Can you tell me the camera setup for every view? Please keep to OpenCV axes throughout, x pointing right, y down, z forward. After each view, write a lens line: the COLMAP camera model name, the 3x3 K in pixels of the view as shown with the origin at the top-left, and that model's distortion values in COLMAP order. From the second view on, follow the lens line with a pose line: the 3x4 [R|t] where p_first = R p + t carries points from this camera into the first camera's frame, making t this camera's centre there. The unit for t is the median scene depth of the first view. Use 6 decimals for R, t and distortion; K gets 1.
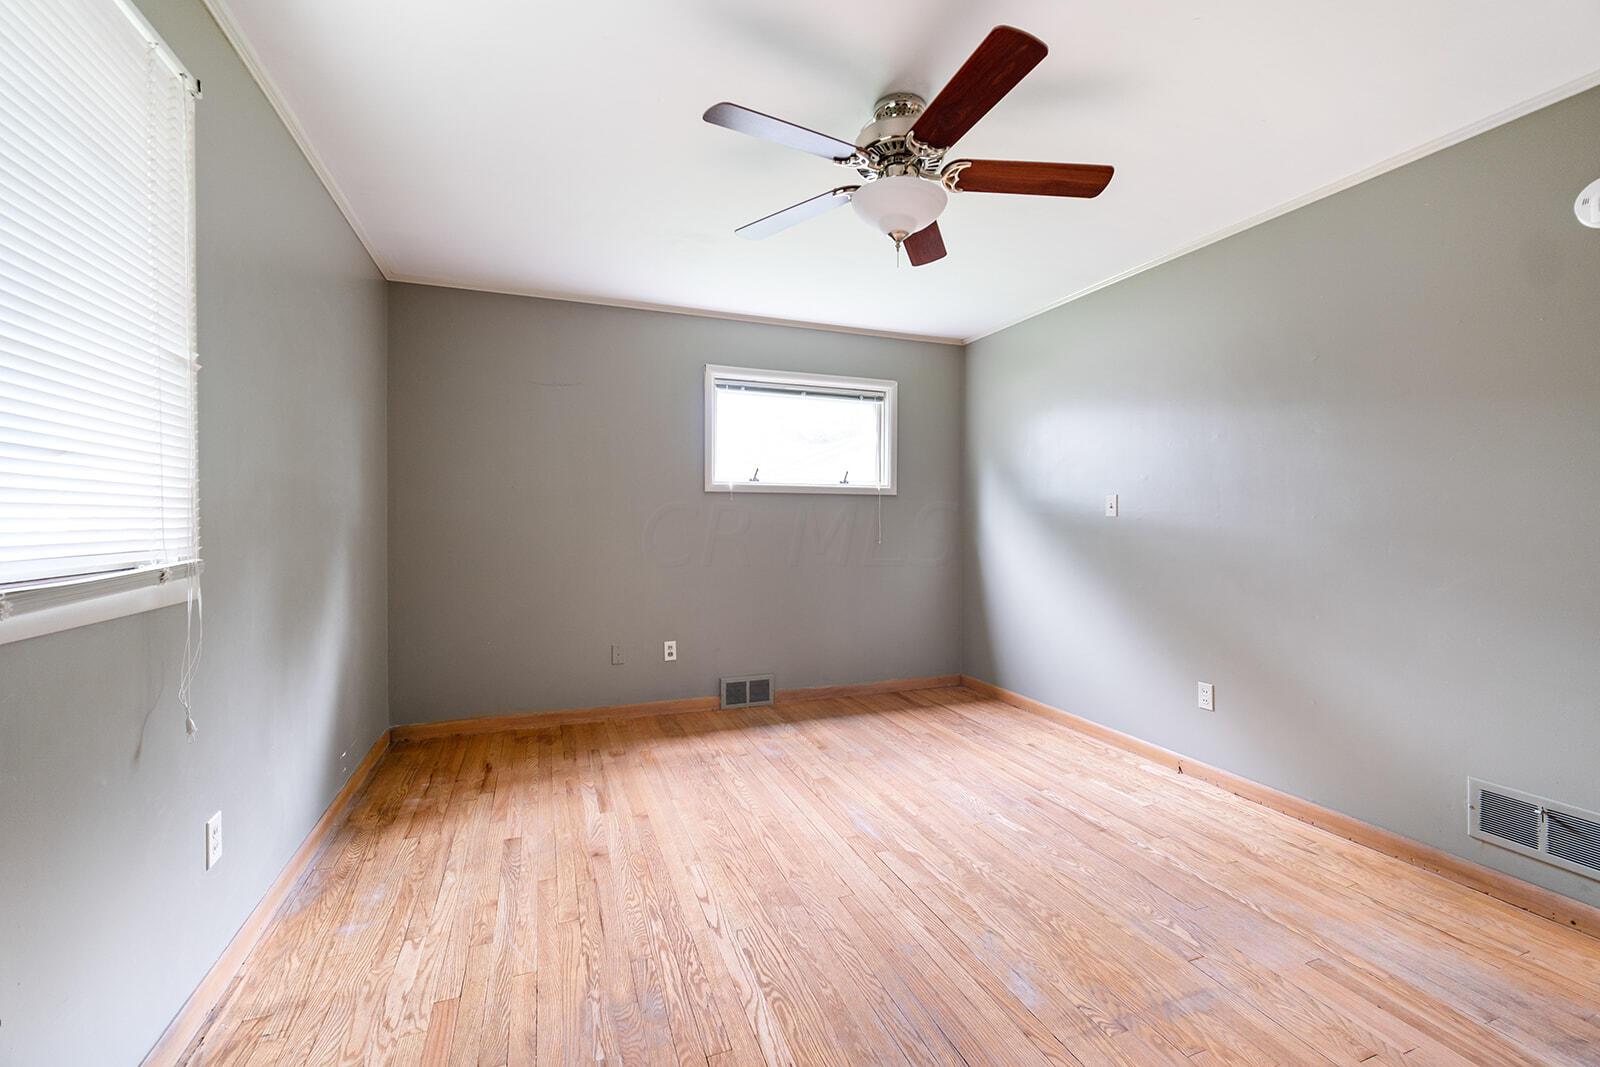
lens RADIAL K [[663.4, 0, 800.2], [0, 663.4, 519.8], [0, 0, 1]] dist [-0.000736, -0.000192]
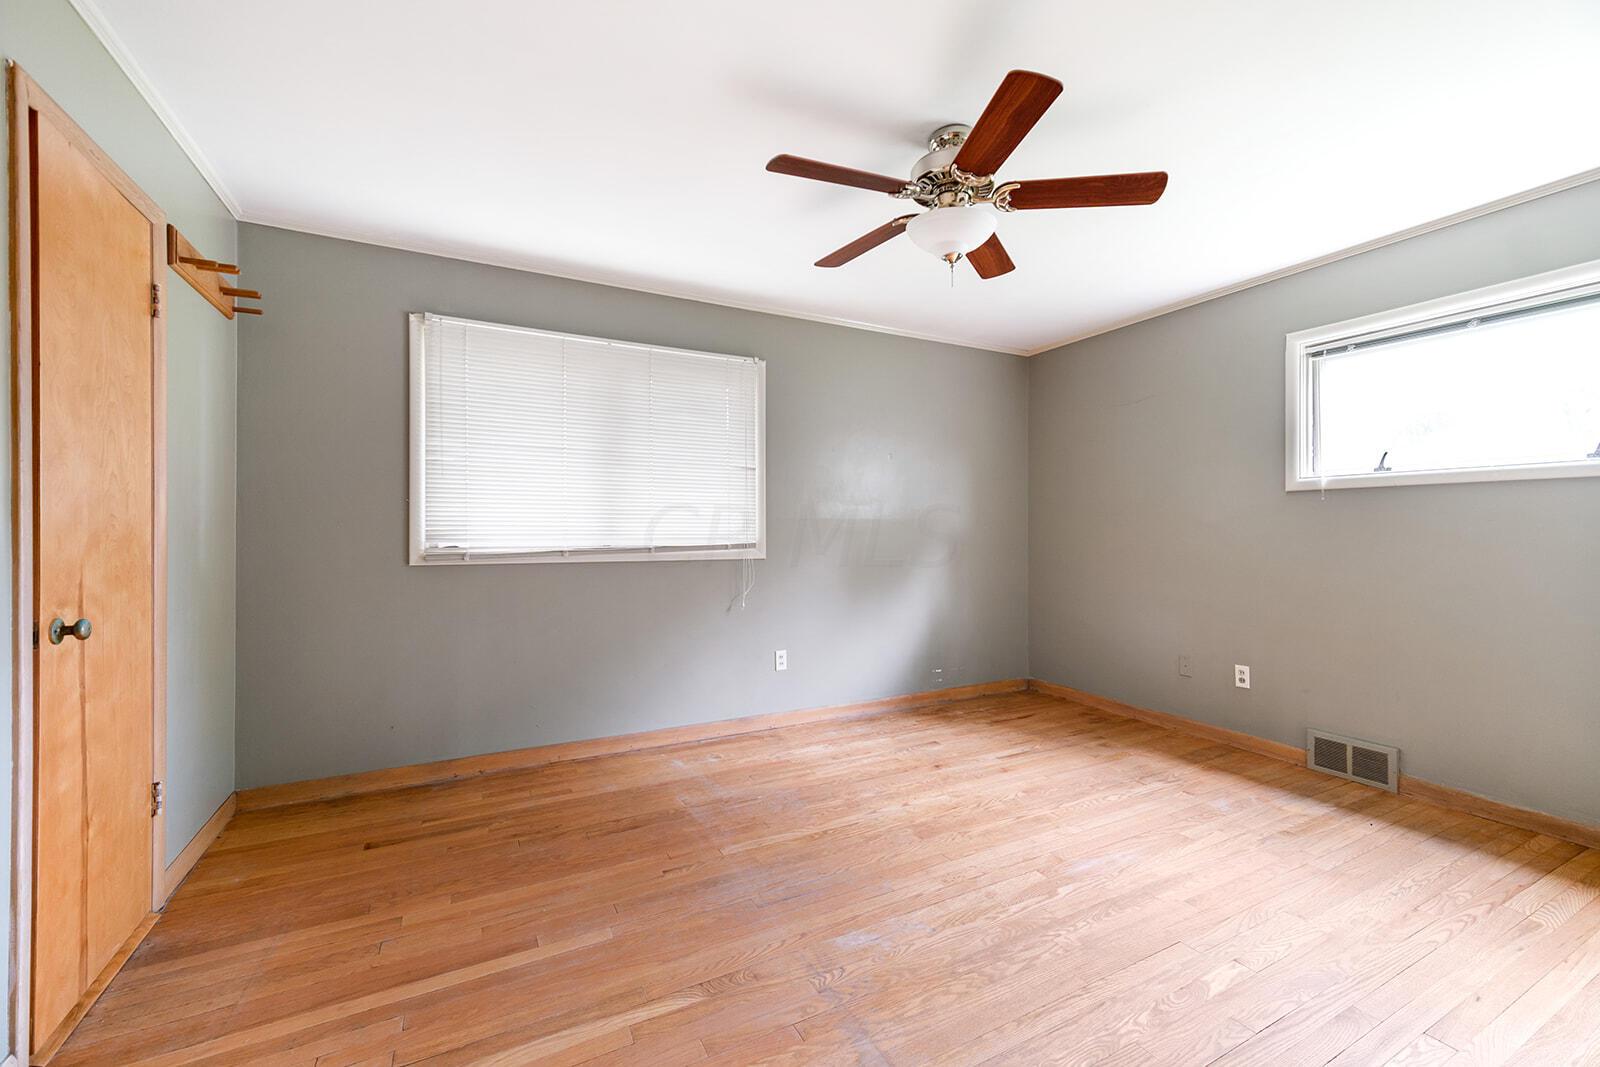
lens RADIAL K [[654.8, 0, 800.0], [0, 654.8, 533.5], [0, 0, 1]] dist [-0.000308, -0.000180]
pose [[0.114231, 0.004479, -0.993444, 0.735079], [-0.001024, 0.999990, 0.004391, 0.007712], [0.993454, 0.000516, 0.114234, 0.400625]]
